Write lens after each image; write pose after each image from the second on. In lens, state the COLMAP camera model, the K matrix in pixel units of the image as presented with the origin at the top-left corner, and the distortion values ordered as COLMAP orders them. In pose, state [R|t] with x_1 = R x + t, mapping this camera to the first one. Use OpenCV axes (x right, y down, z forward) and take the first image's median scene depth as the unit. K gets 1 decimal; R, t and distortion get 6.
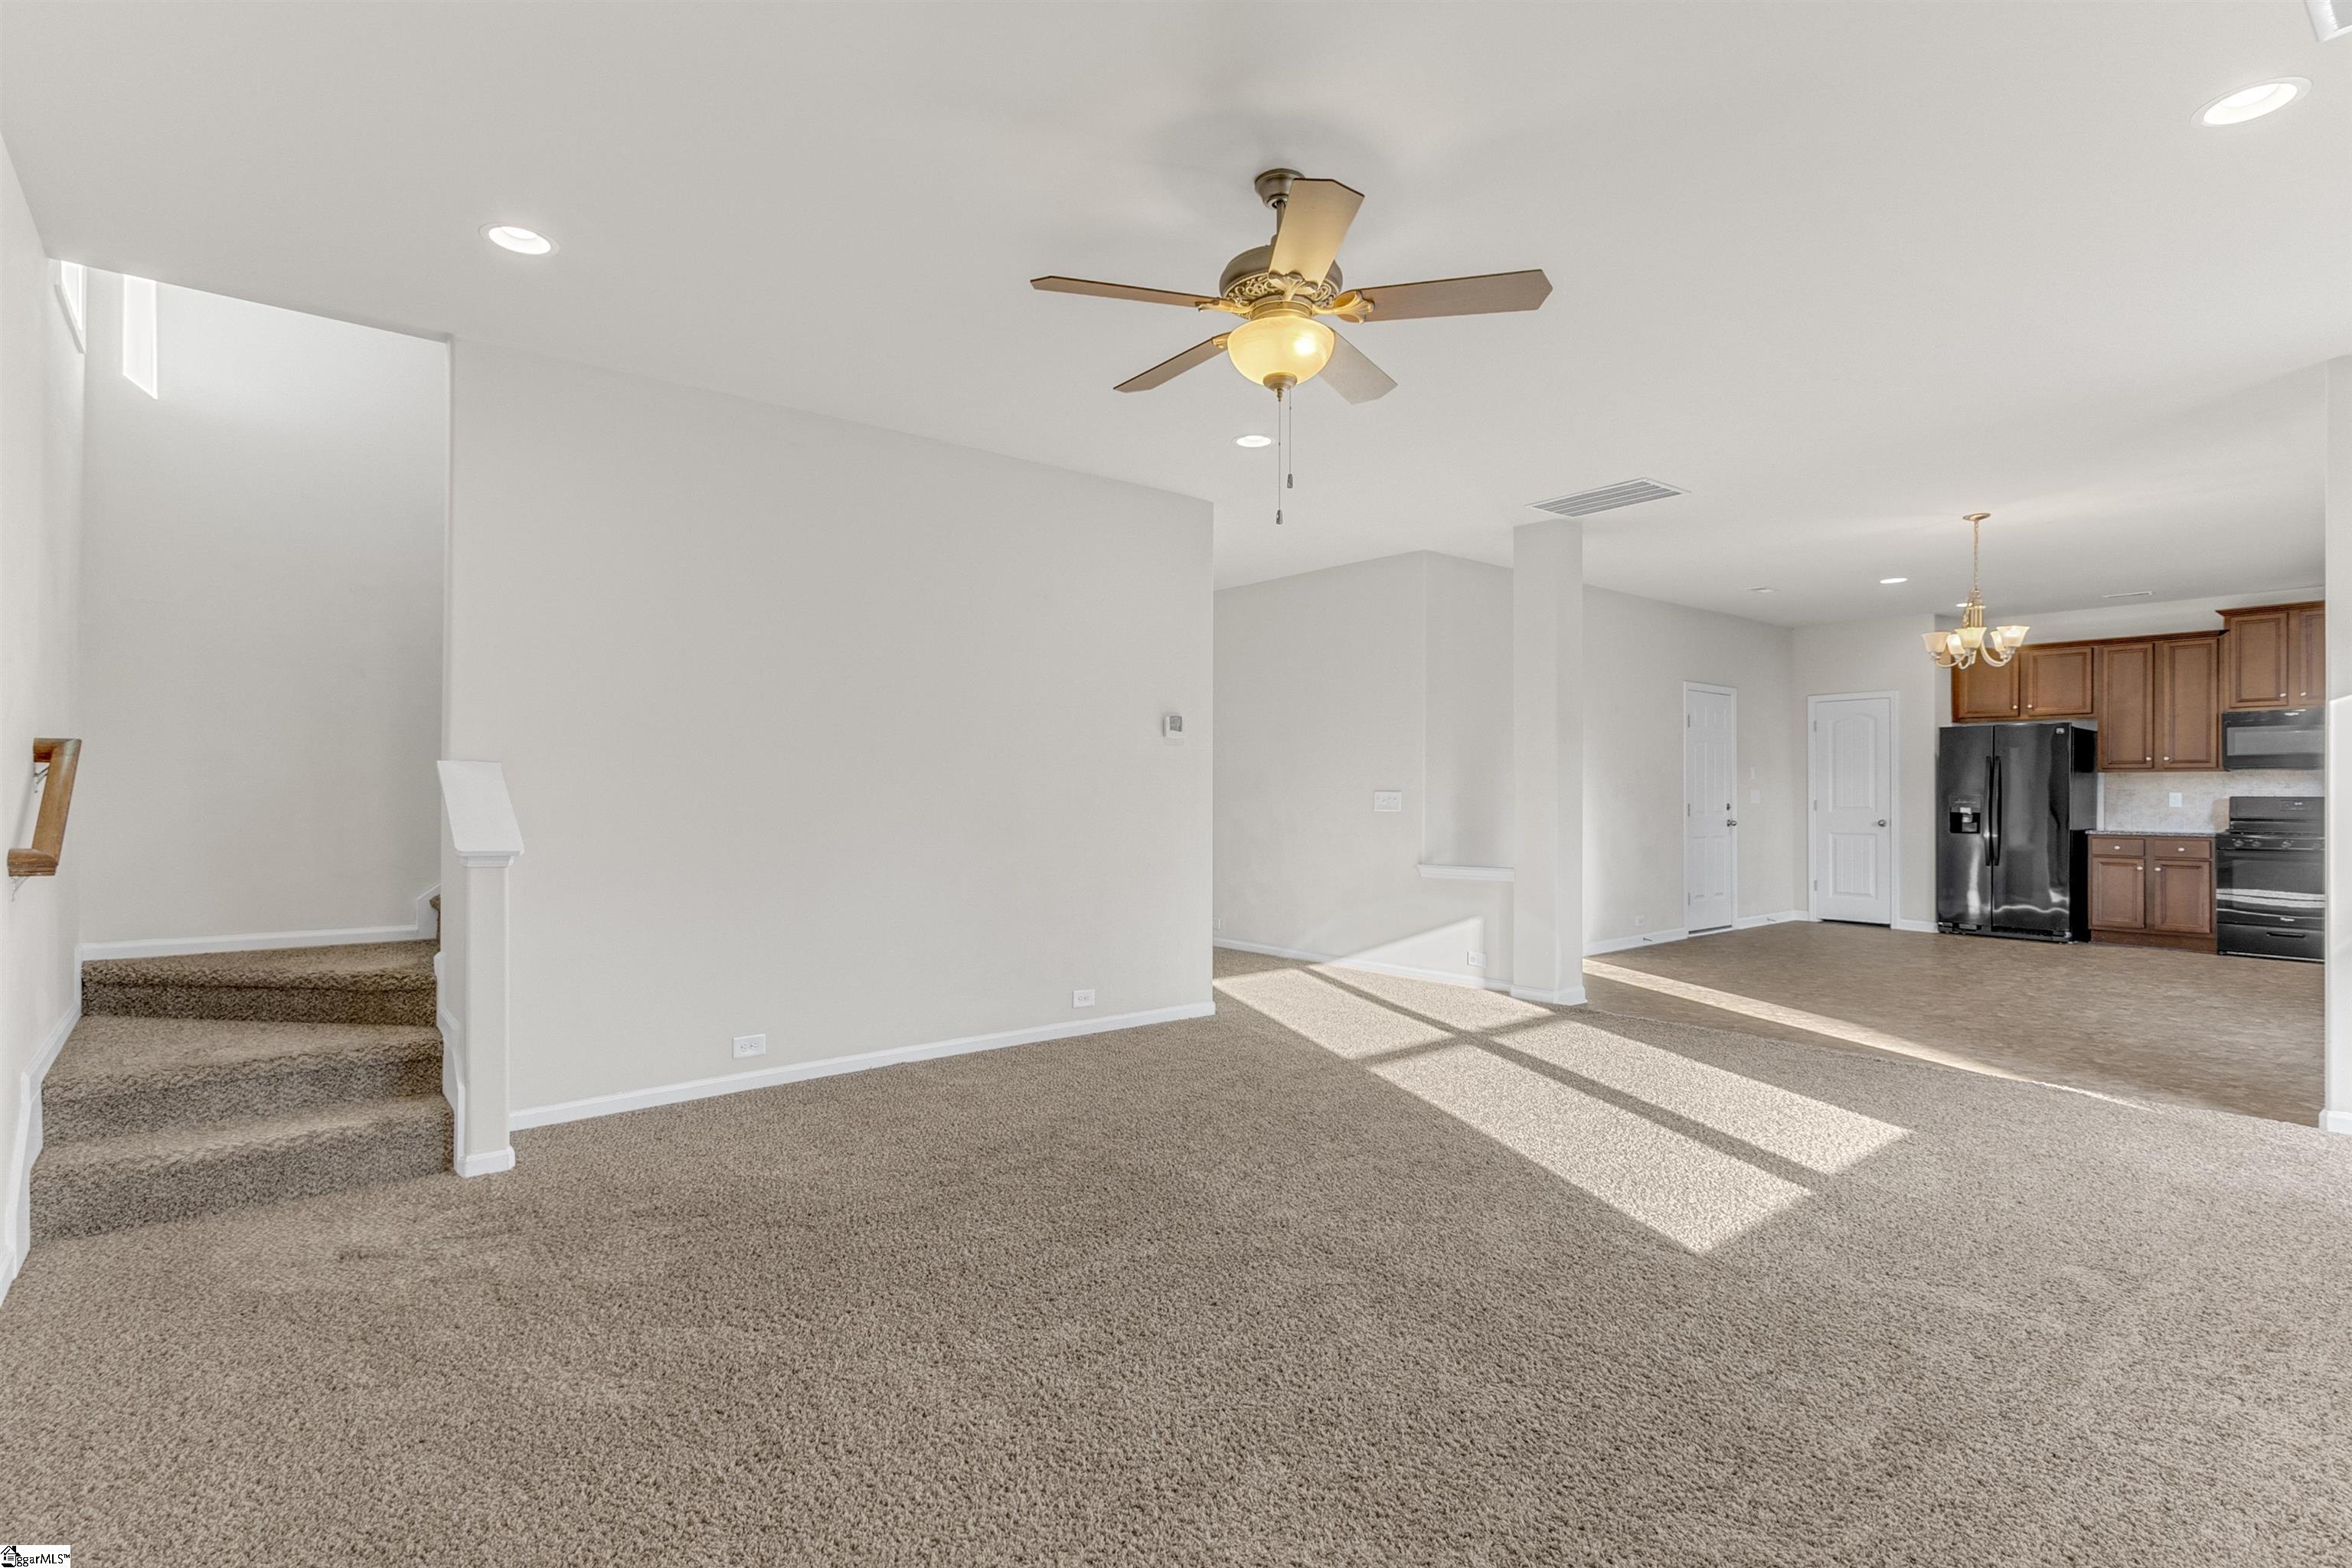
lens RADIAL K [[1071.8, 0, 1192.7], [0, 1071.8, 784.5], [0, 0, 1]] dist [-0.001233, -0.002064]
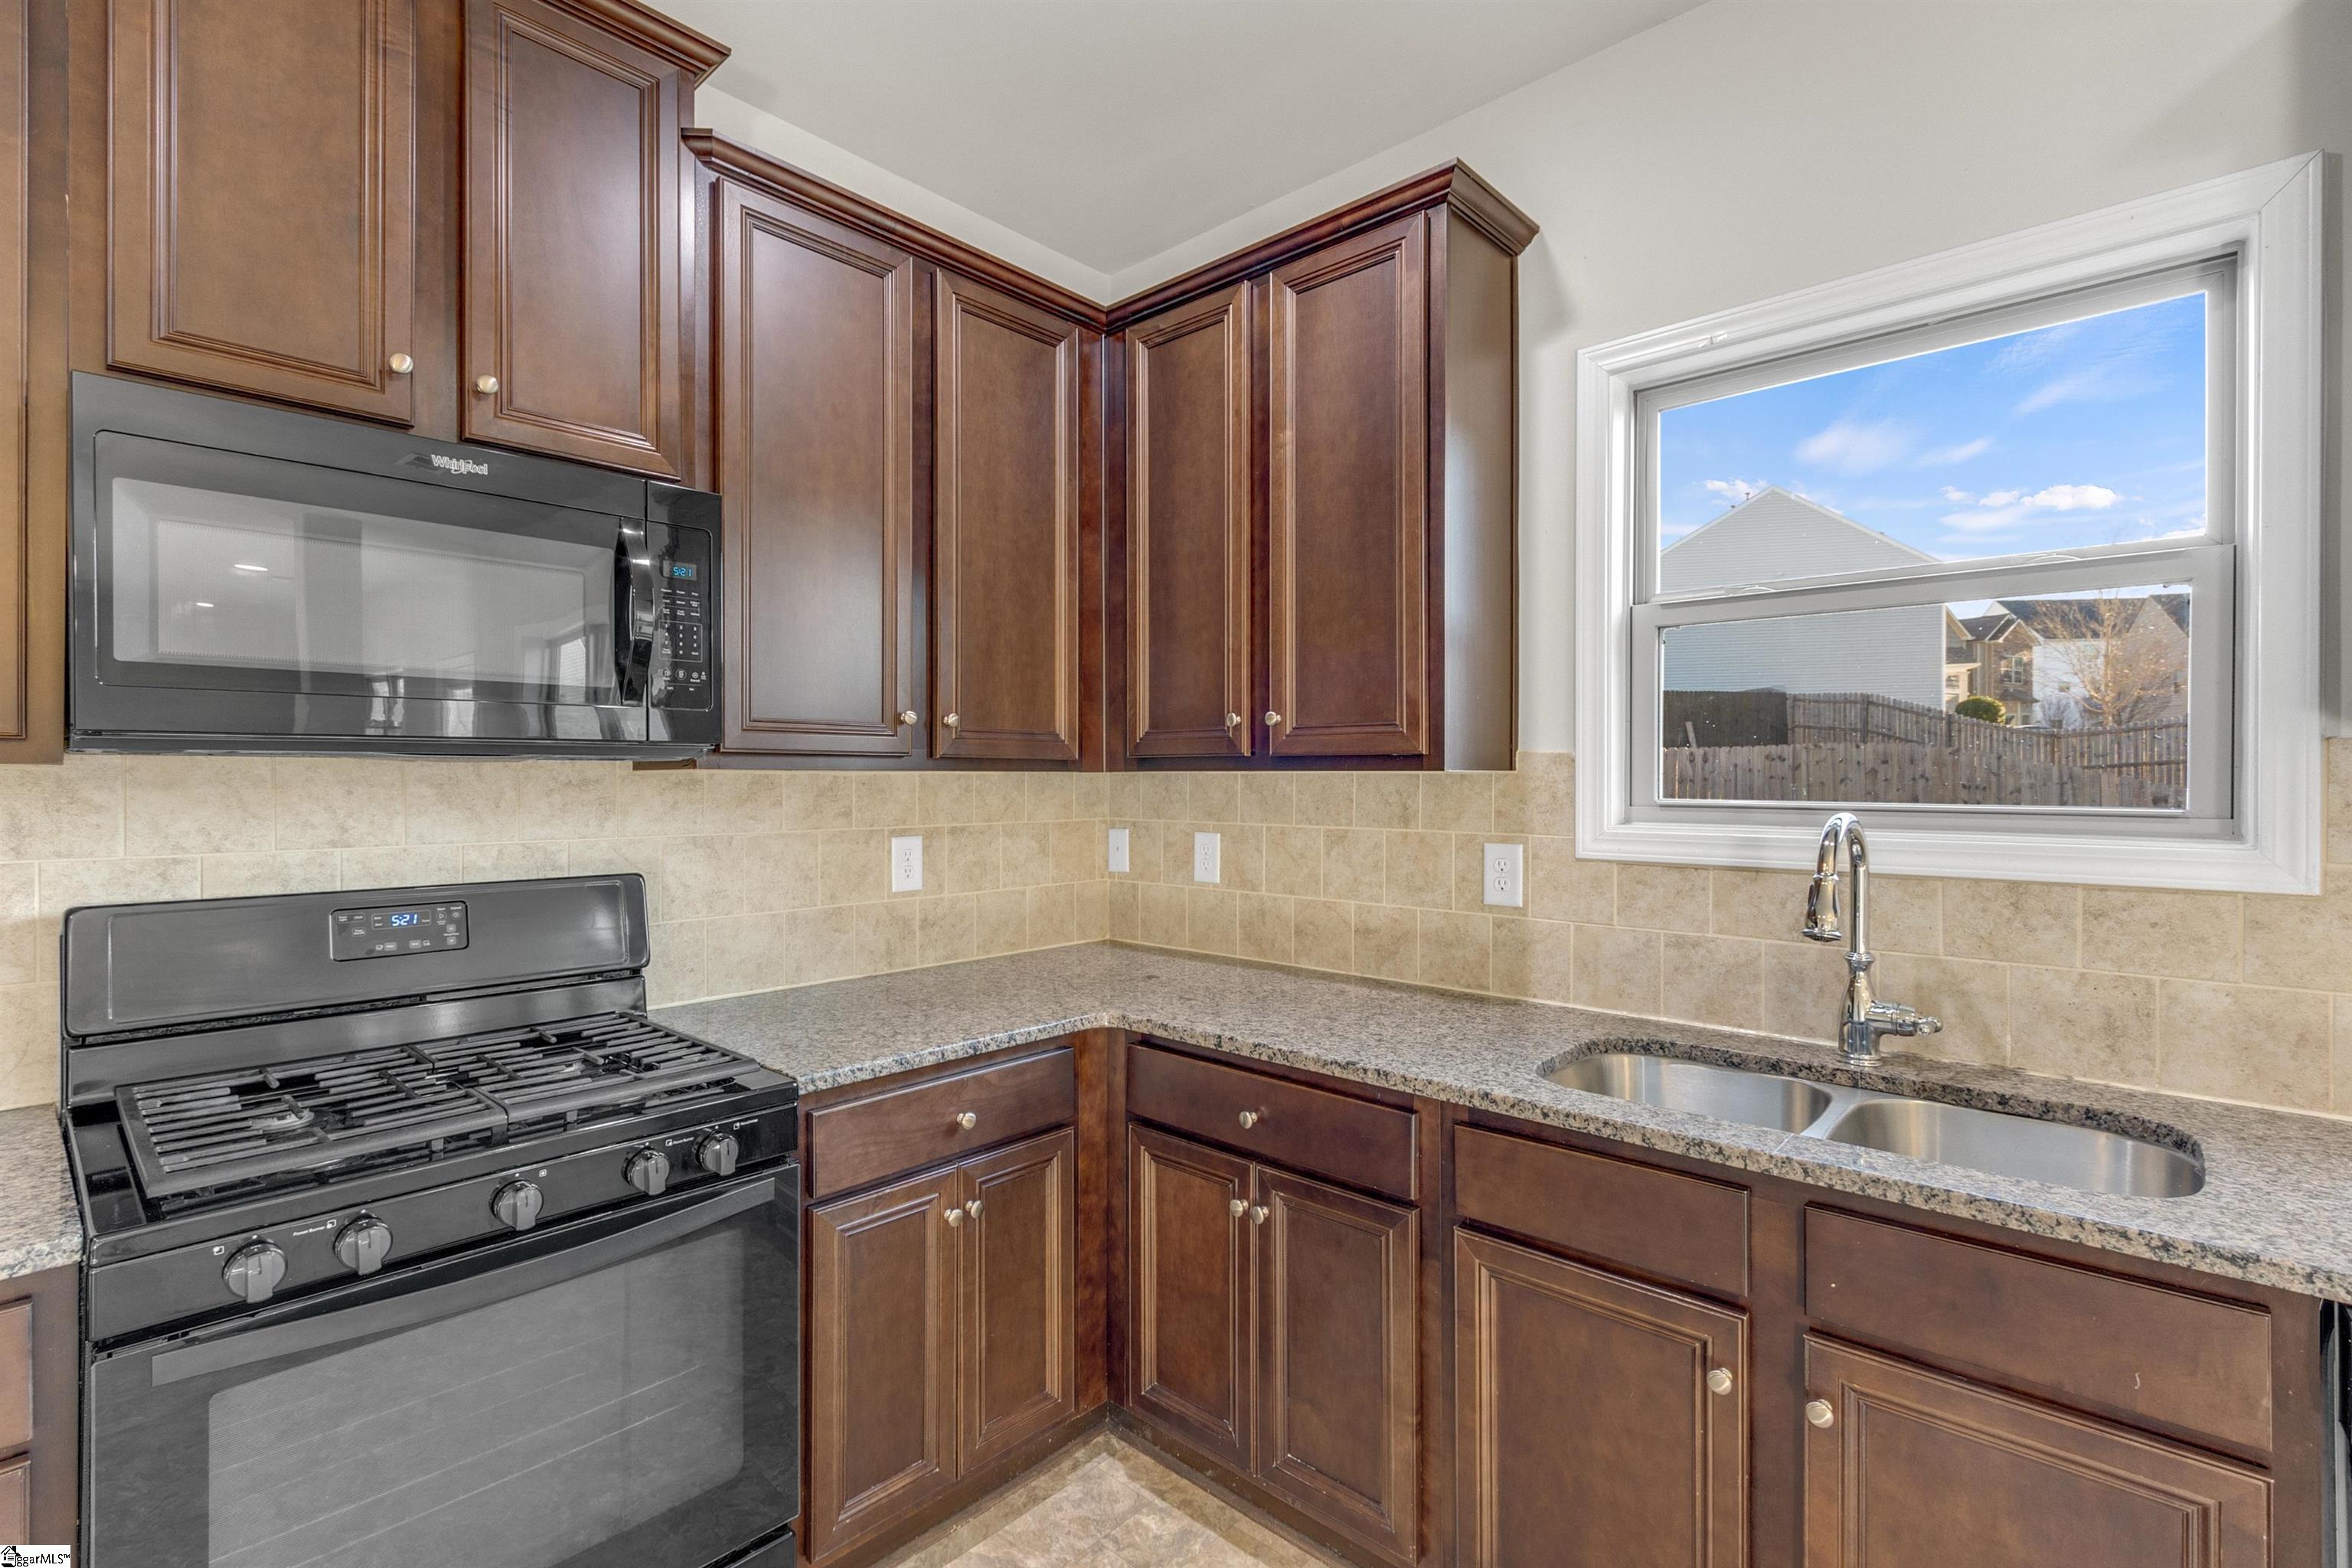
lens RADIAL K [[1071.8, 0, 1174.1], [0, 1071.8, 783.8], [0, 0, 1]] dist [-0.001233, -0.002064]
pose [[-0.148000, -0.008118, 0.988954, 0.748716], [-0.010863, 0.999919, 0.006583, -0.011191], [-0.988928, -0.009769, -0.148076, 0.822492]]
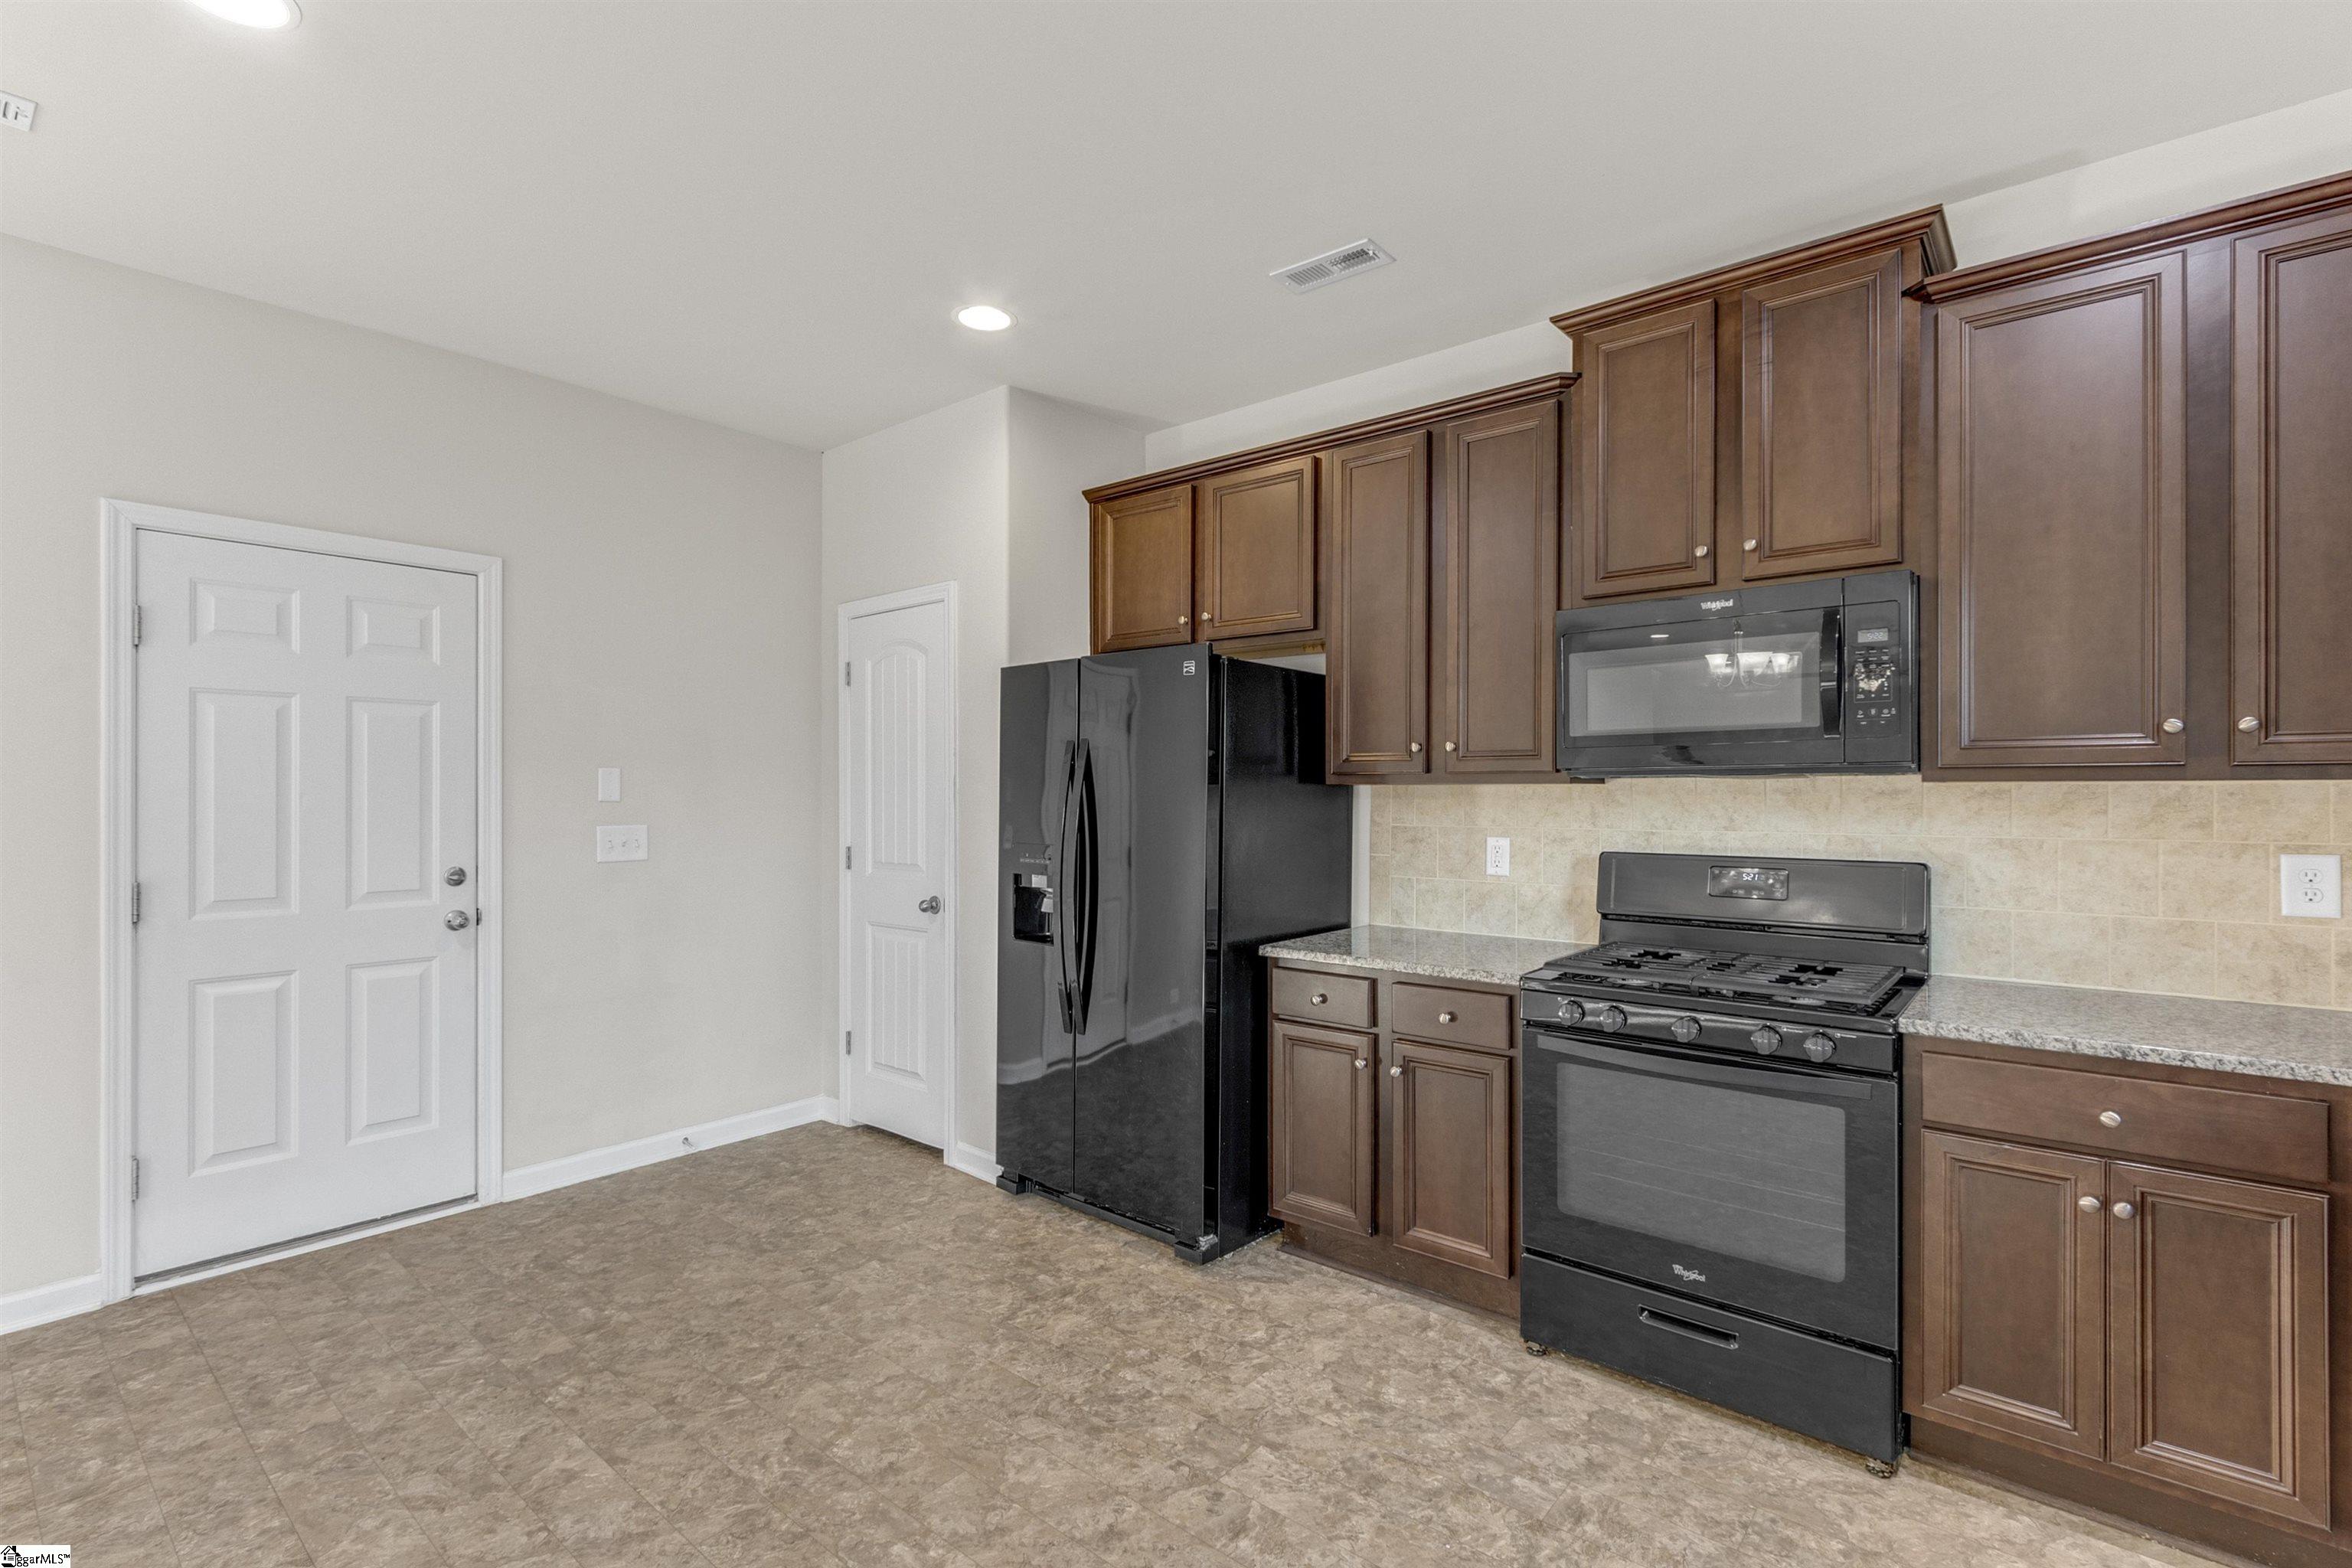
lens RADIAL K [[1071.8, 0, 1156.2], [0, 1071.8, 792.4], [0, 0, 1]] dist [-0.001233, -0.002064]
pose [[0.984145, -0.004938, 0.177298, 0.733582], [0.003132, 0.999940, 0.010464, -0.012405], [-0.177339, -0.009743, 0.984102, 0.648250]]
